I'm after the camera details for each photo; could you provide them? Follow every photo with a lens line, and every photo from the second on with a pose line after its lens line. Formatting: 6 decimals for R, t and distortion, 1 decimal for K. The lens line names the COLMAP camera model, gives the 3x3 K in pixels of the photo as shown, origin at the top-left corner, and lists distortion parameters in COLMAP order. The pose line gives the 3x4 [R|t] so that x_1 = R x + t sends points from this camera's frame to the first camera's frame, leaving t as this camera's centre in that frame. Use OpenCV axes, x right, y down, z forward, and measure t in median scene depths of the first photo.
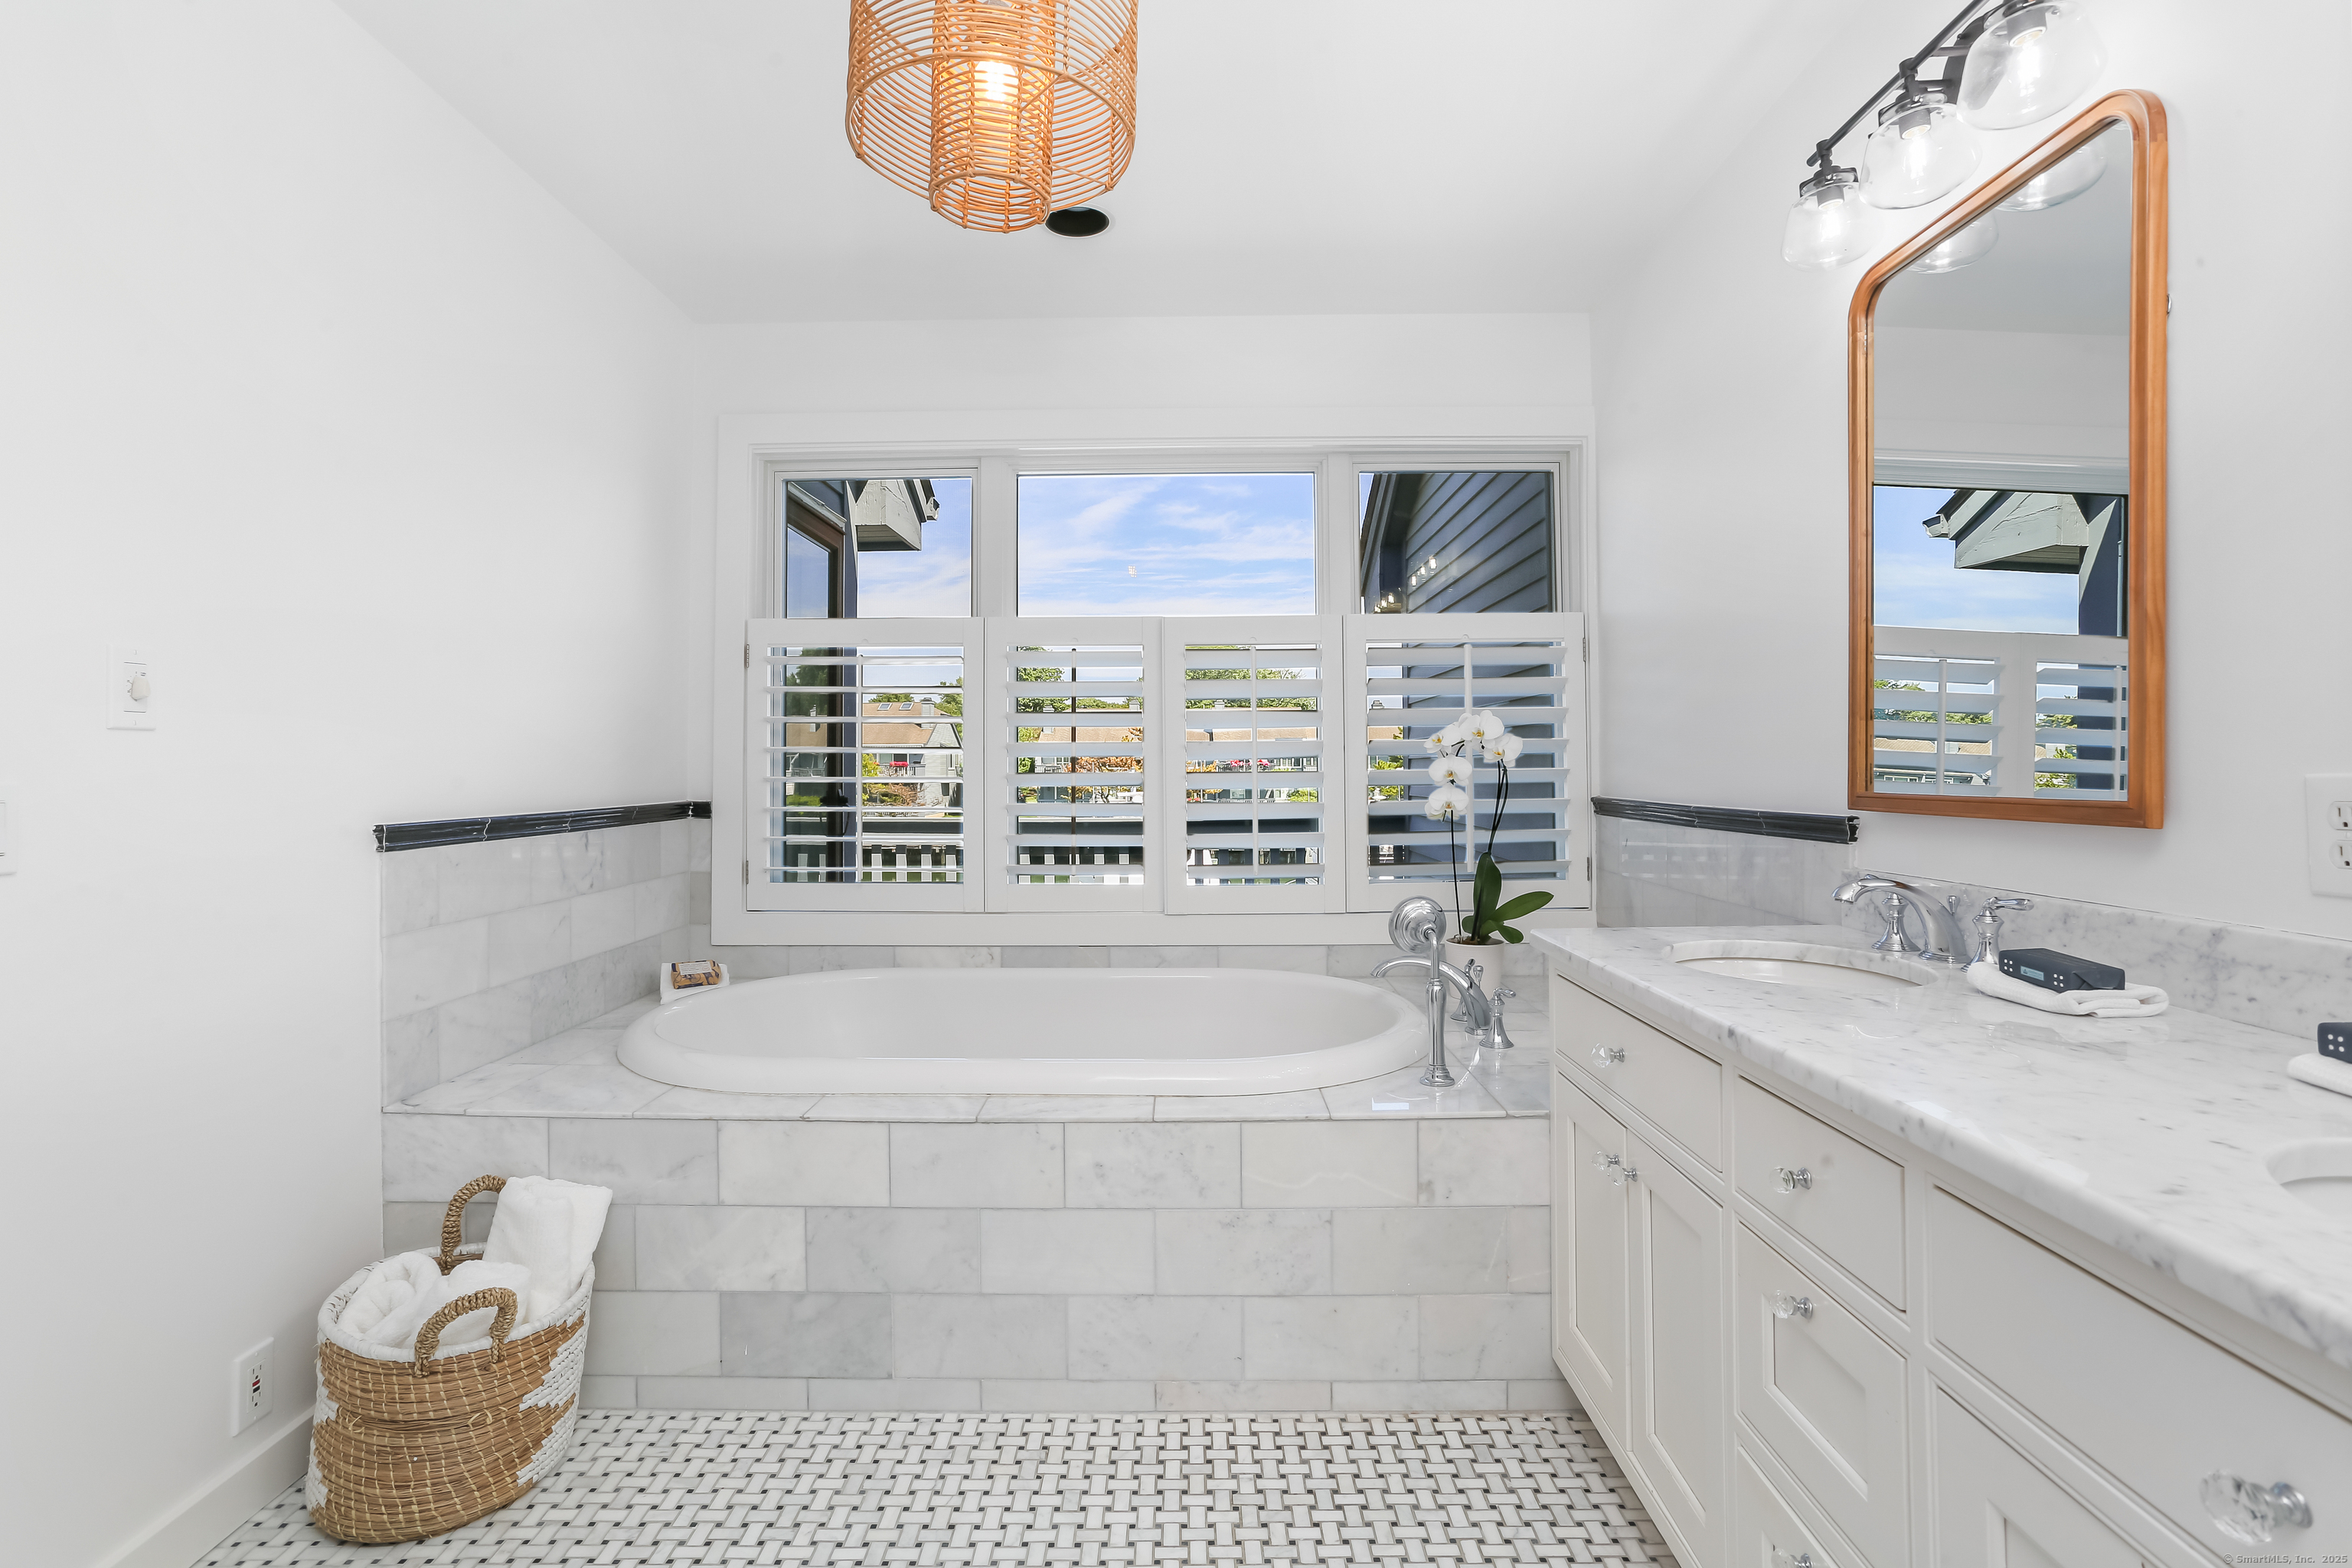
lens RADIAL K [[1136.3, 0, 1165.8], [0, 1136.3, 744.8], [0, 0, 1]] dist [-0.051387, 0.034153]
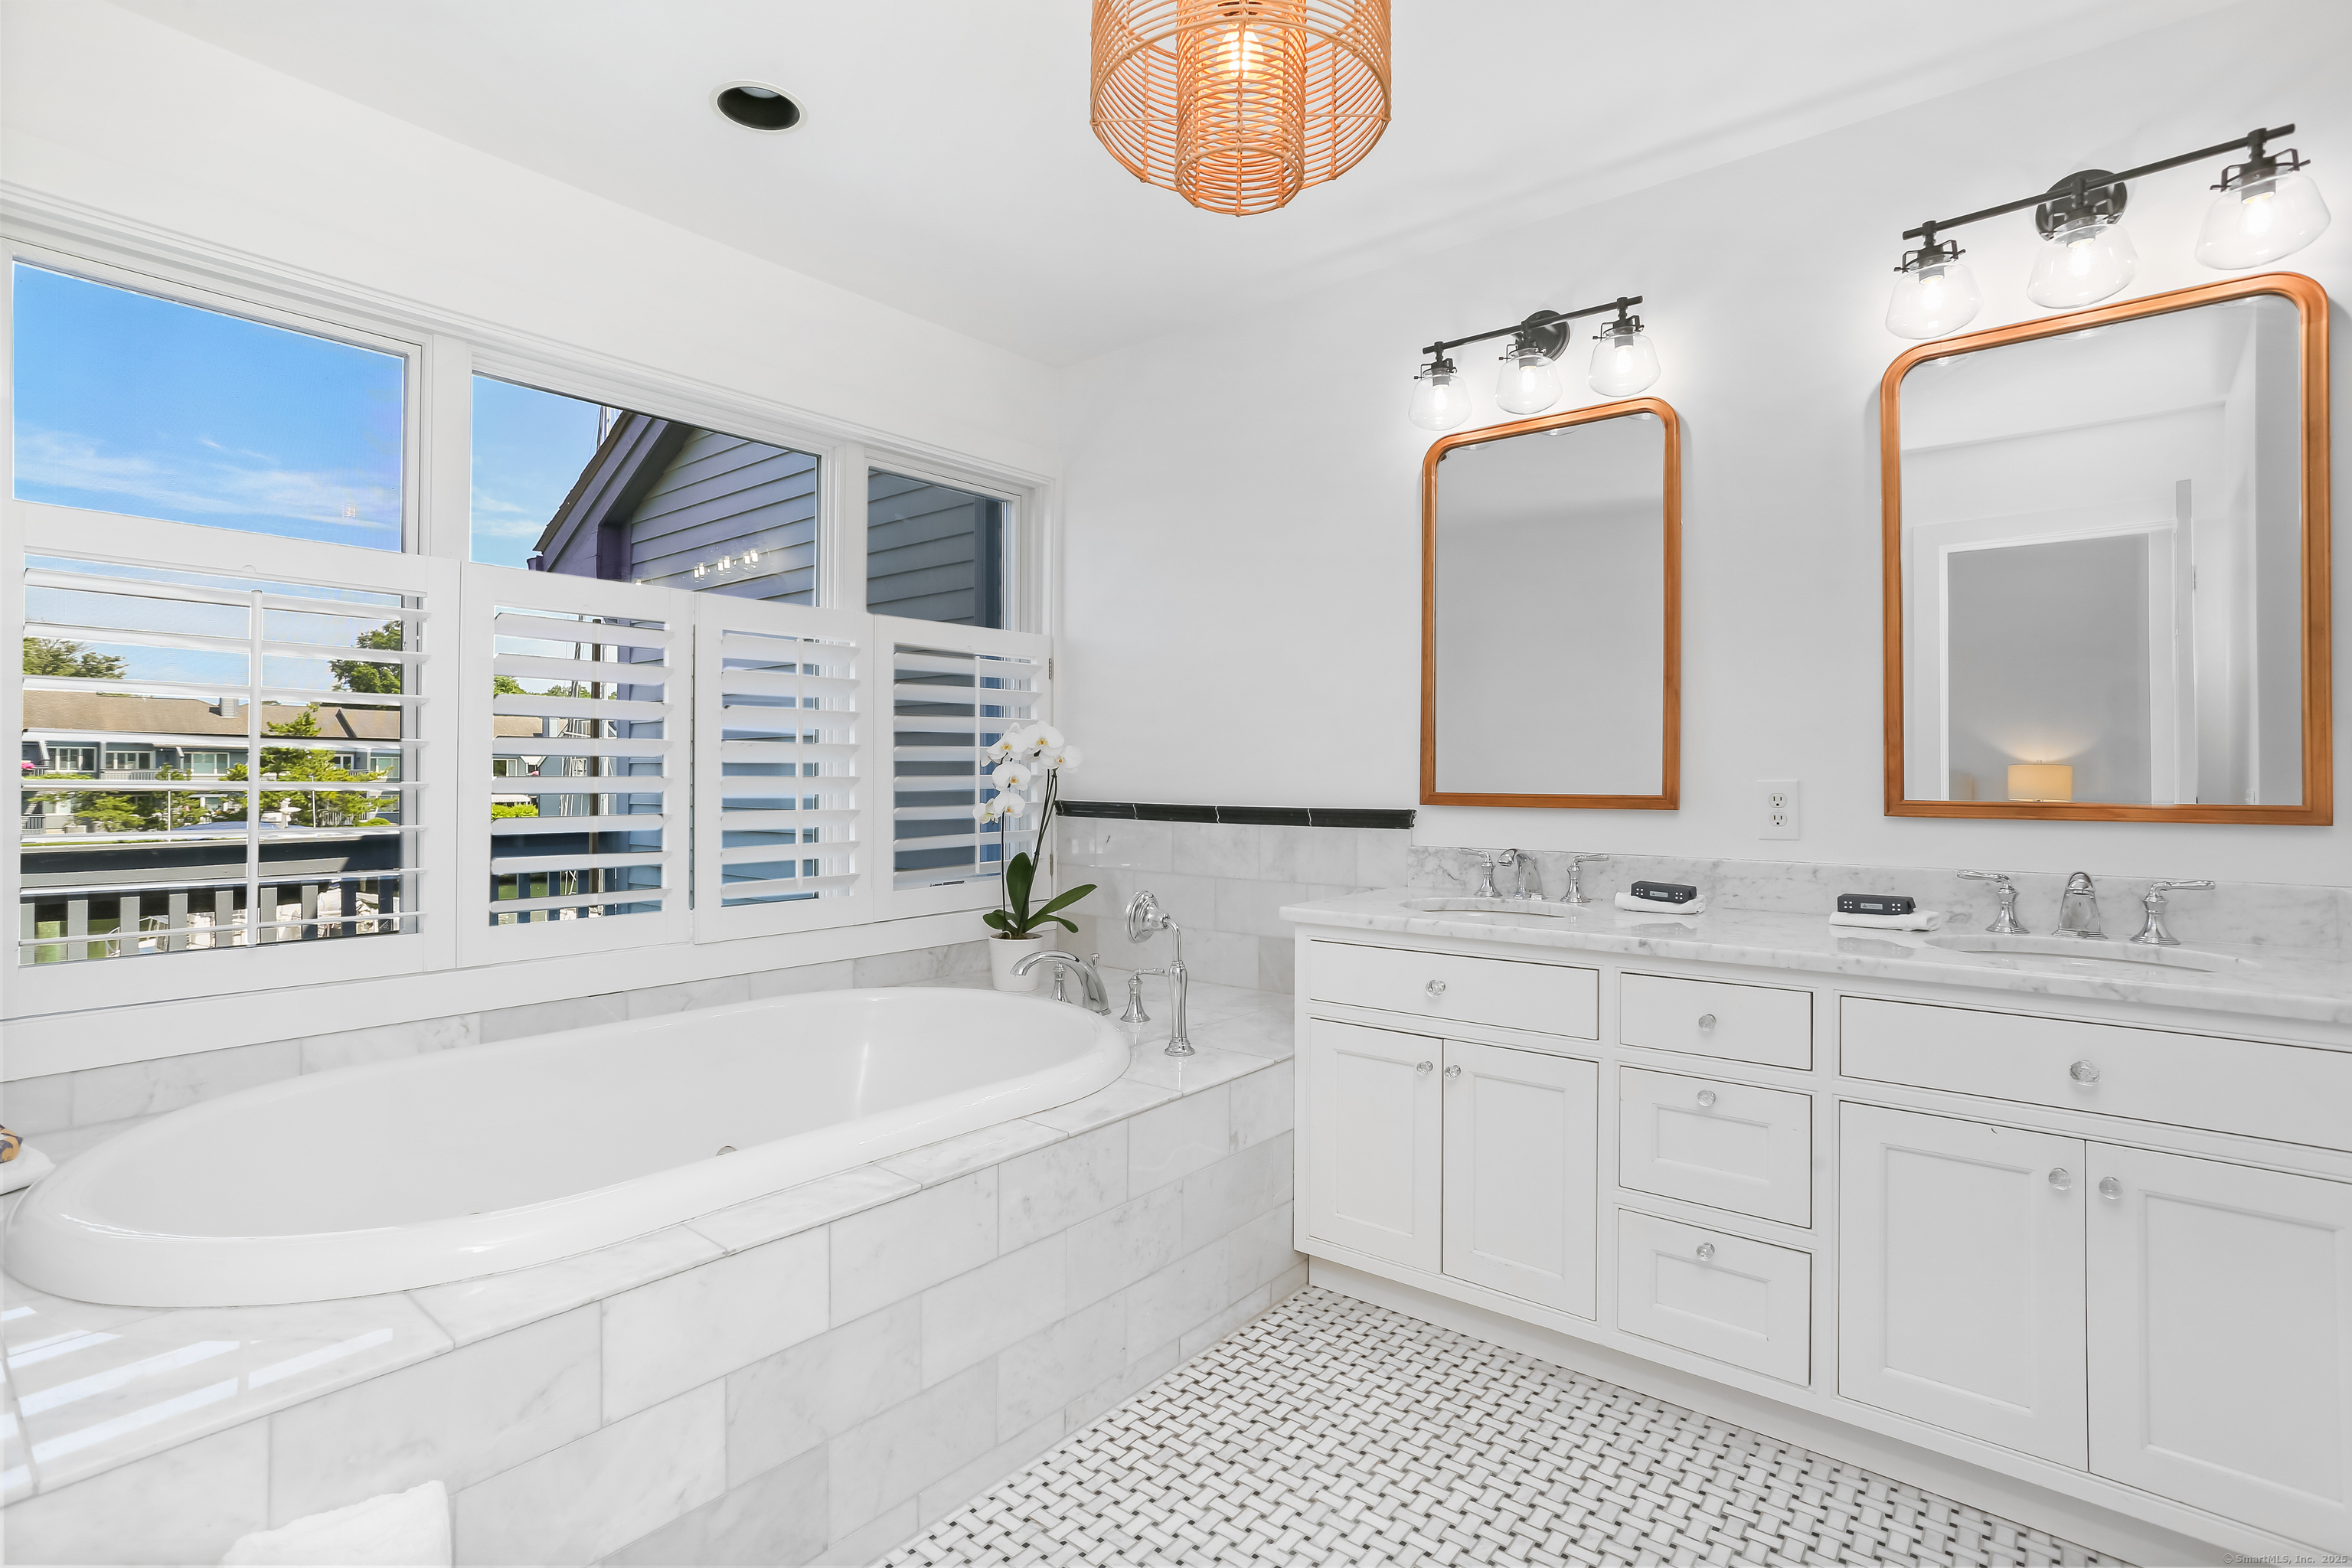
lens RADIAL K [[1136.3, 0, 1167.8], [0, 1136.3, 764.9], [0, 0, 1]] dist [-0.051387, 0.034153]
pose [[0.622667, 0.011878, 0.782396, -0.715524], [-0.021535, 0.999766, 0.001960, 0.010609], [-0.782190, -0.018069, 0.622778, 0.337886]]
